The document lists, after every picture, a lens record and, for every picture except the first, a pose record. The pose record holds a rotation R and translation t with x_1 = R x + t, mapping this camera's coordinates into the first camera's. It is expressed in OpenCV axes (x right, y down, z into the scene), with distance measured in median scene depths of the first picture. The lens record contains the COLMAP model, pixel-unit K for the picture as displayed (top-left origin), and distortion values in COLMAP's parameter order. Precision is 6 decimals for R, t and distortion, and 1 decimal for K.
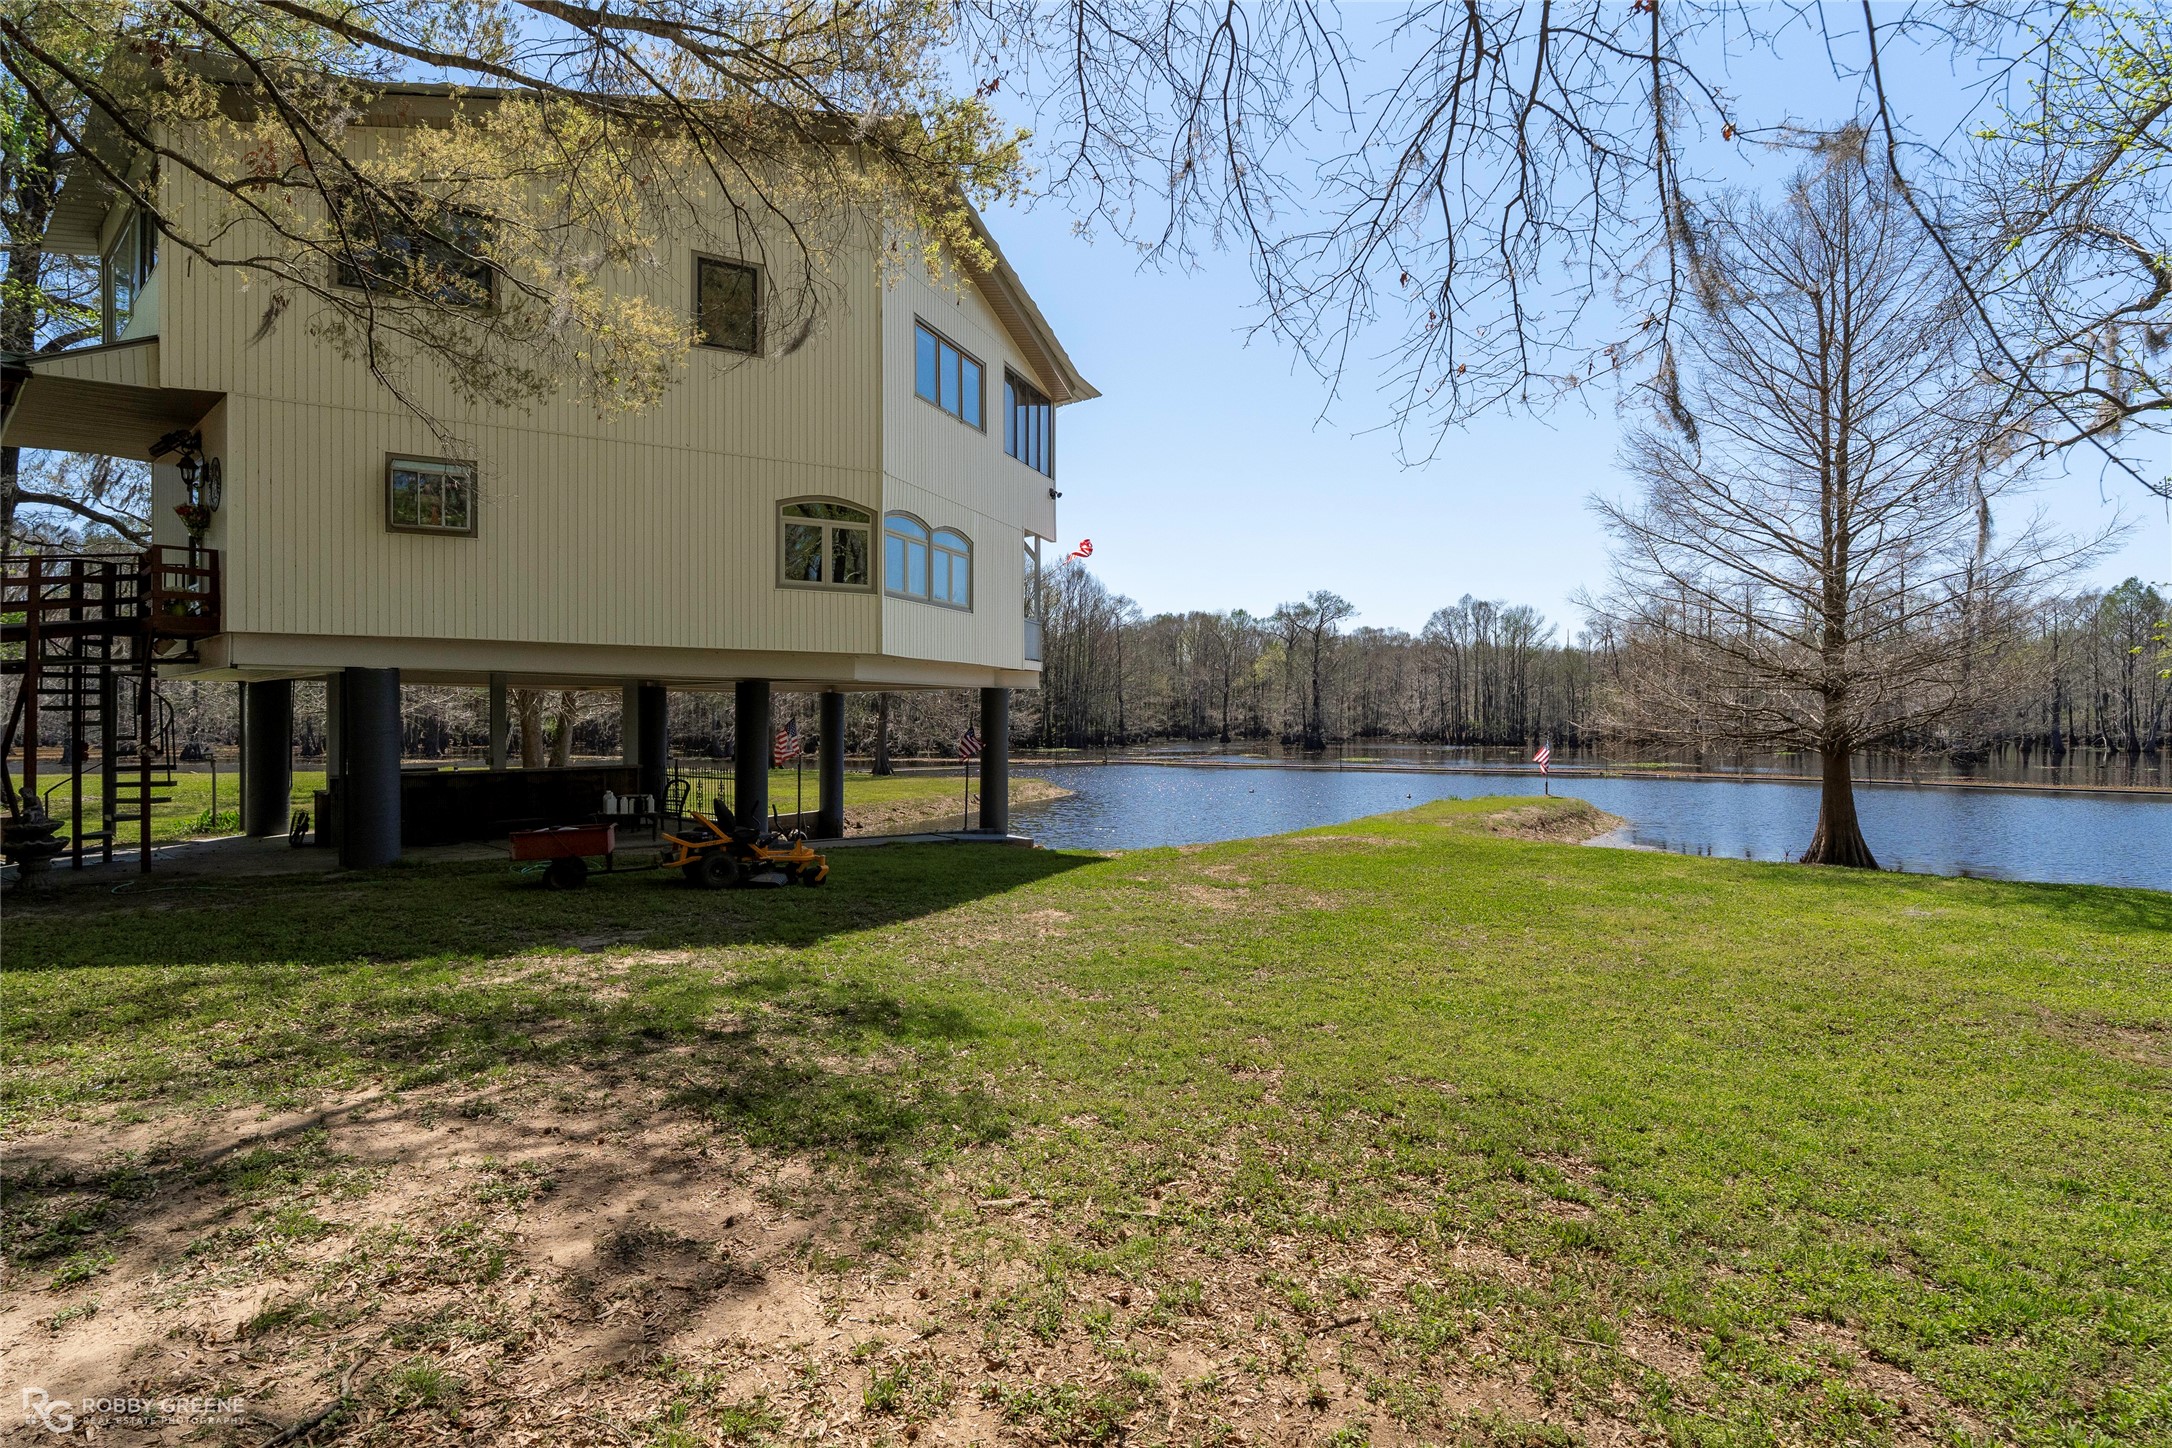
lens RADIAL K [[1069.7, 0, 1087.7], [0, 1069.7, 726.1], [0, 0, 1]] dist [0.003375, 0.000296]
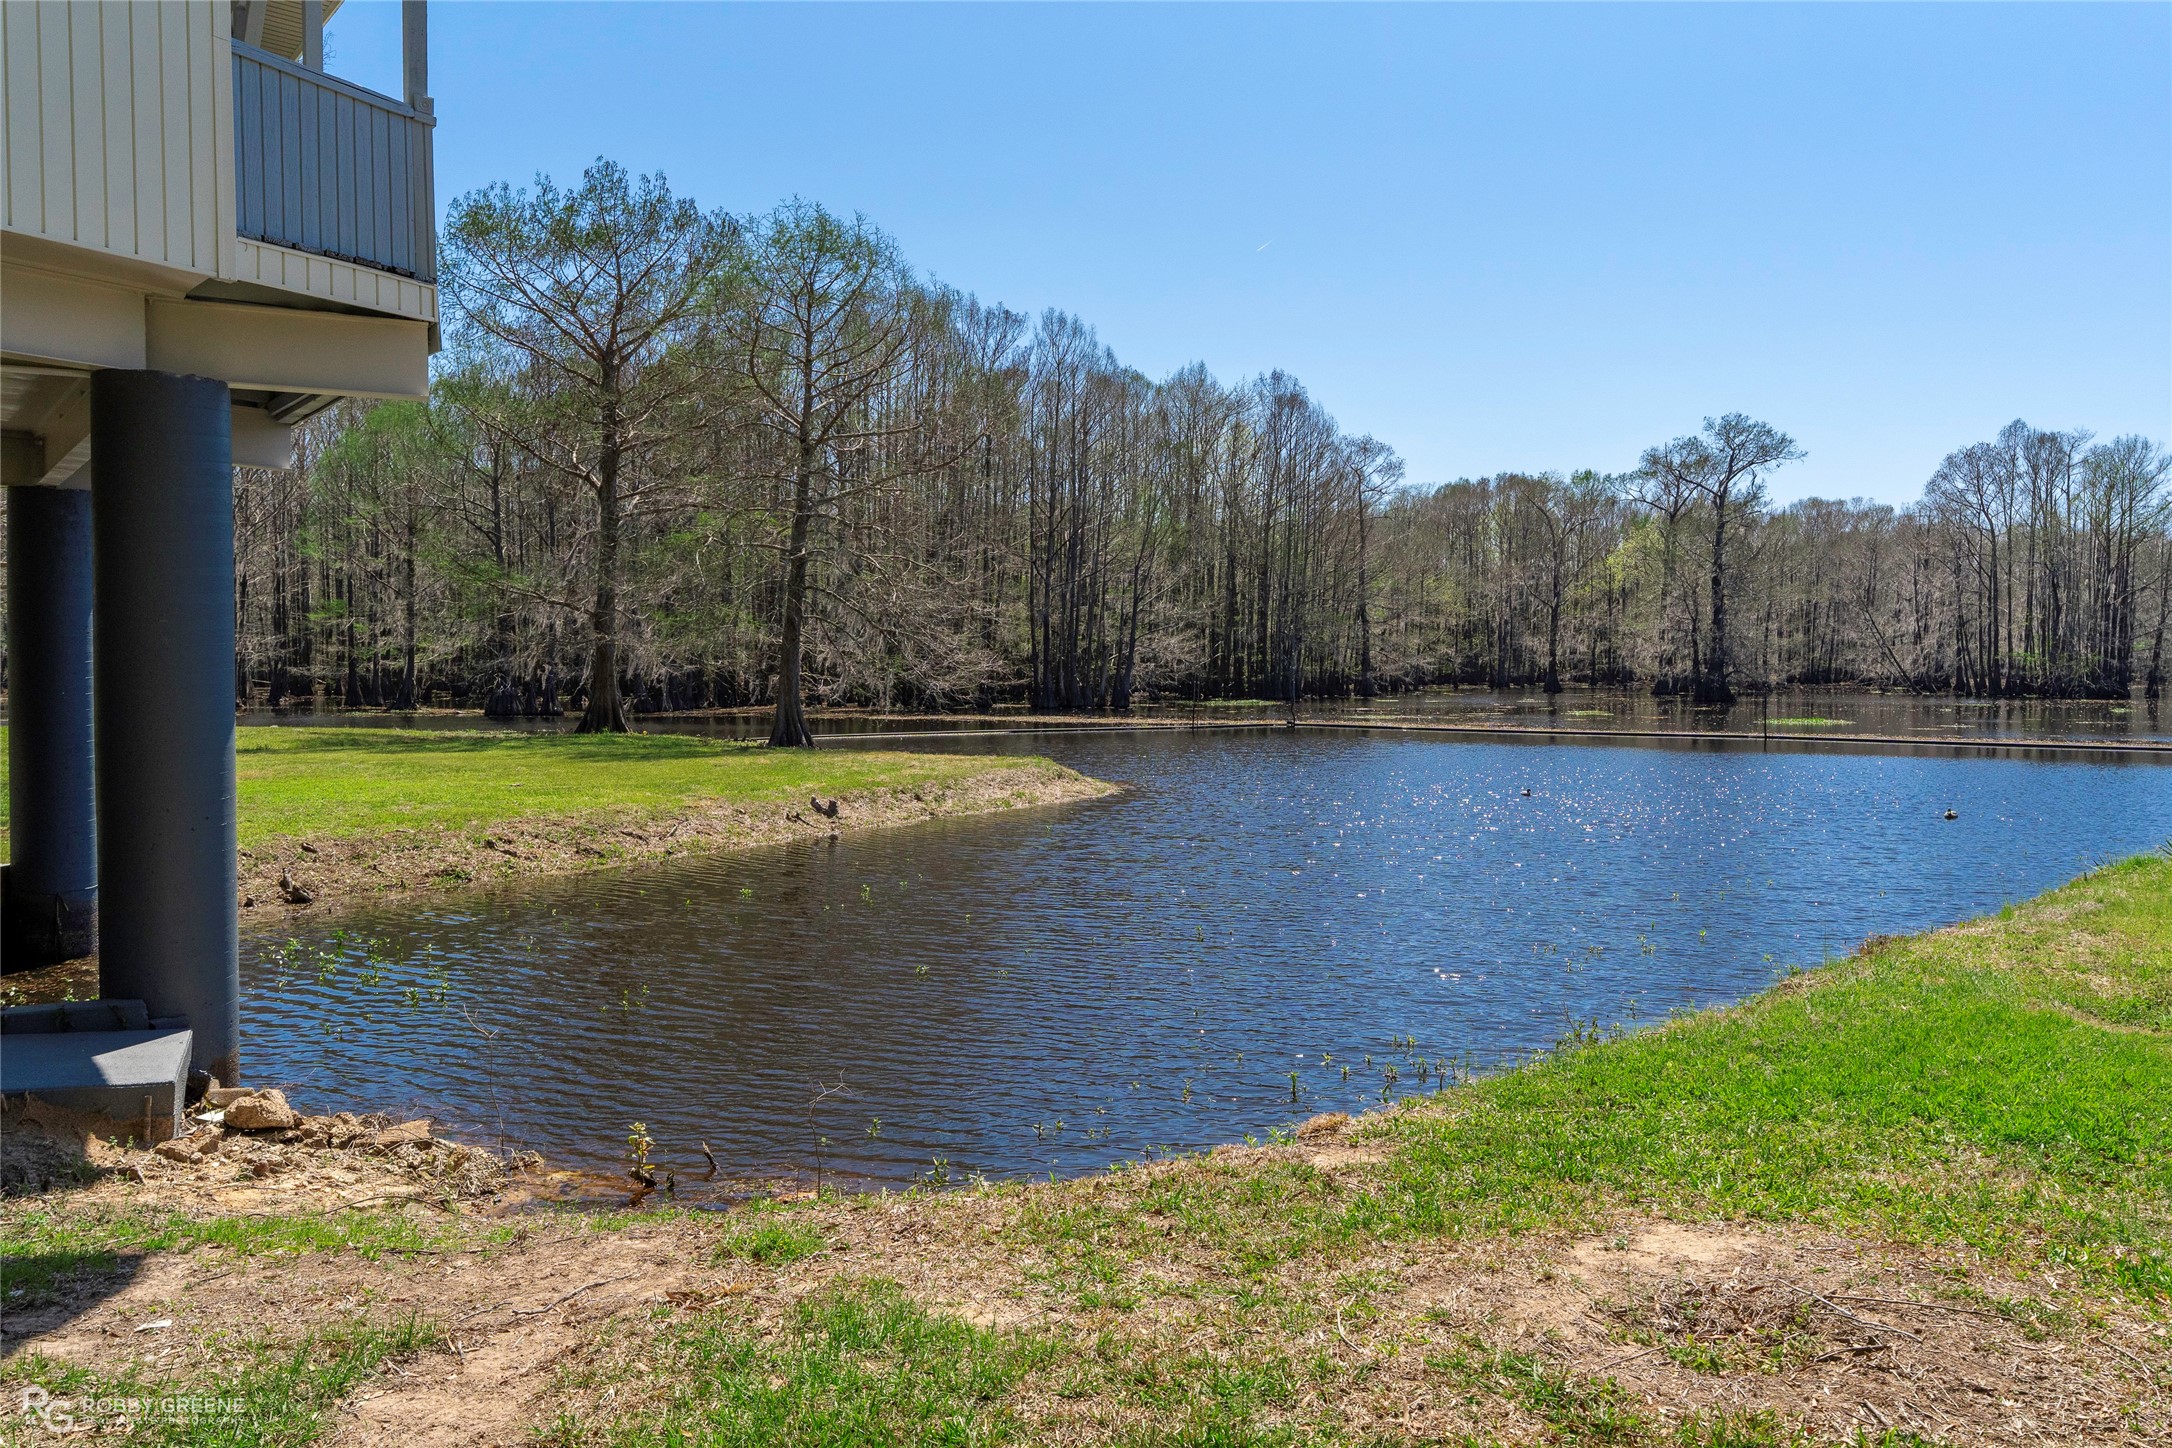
lens RADIAL K [[1532.3, 0, 1083.4], [0, 1532.3, 726.1], [0, 0, 1]] dist [-0.005882, 0.000101]
pose [[0.982756, 0.006616, -0.184787, 0.033325], [-0.000379, 0.999430, 0.033768, 0.005674], [0.184905, -0.033116, 0.982198, 0.142116]]
